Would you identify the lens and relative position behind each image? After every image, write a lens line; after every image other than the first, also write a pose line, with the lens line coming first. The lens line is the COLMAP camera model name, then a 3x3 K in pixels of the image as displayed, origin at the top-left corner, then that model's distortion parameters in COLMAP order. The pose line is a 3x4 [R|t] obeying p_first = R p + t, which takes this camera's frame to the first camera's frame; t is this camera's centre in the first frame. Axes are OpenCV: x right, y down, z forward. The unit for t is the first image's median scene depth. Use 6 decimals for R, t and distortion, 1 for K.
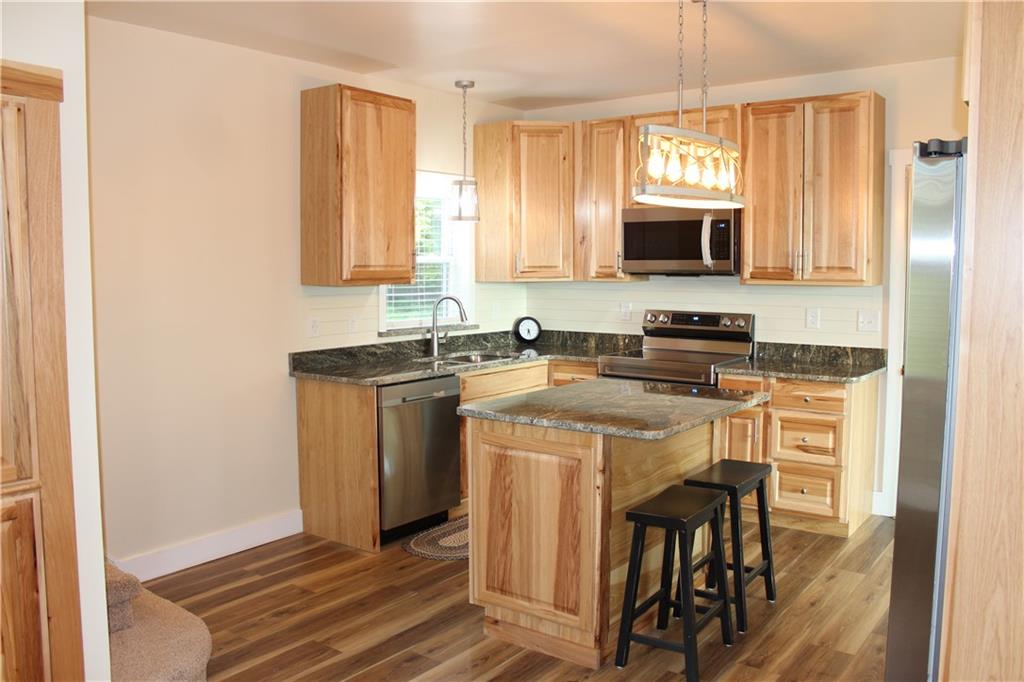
lens RADIAL K [[855.8, 0, 512.0], [0, 855.8, 341.0], [0, 0, 1]] dist [-0.153628, 0.153165]
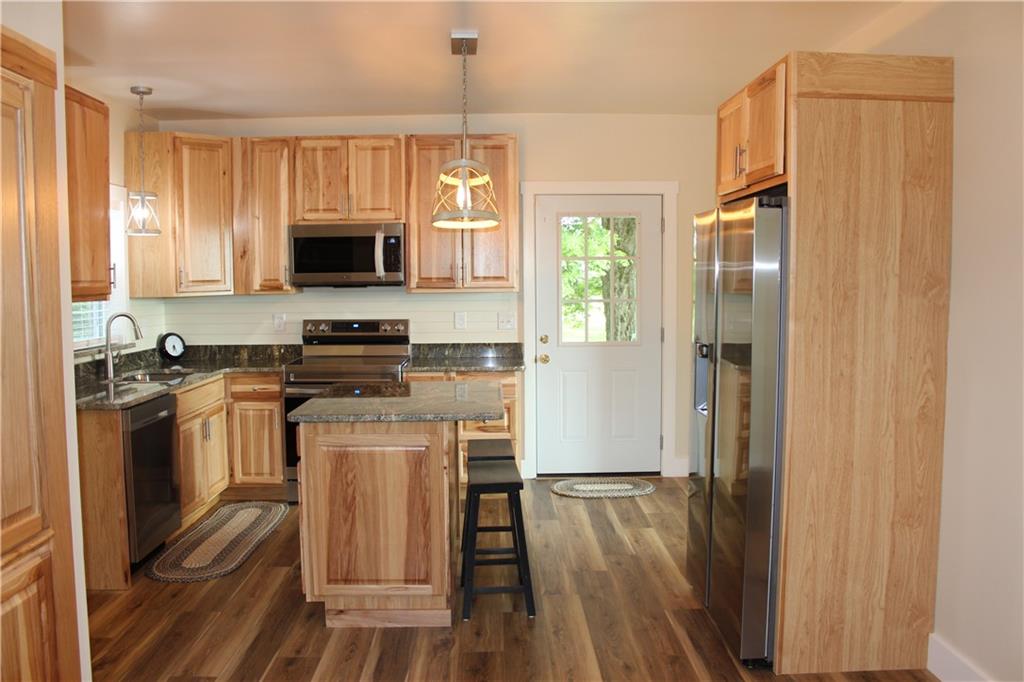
lens RADIAL K [[855.8, 0, 512.0], [0, 855.8, 341.0], [0, 0, 1]] dist [-0.153628, 0.153165]
pose [[0.789825, -0.051684, 0.611151, -0.323963], [0.060603, 0.998143, 0.006092, -0.001445], [-0.610331, 0.032226, 0.791490, 0.010596]]
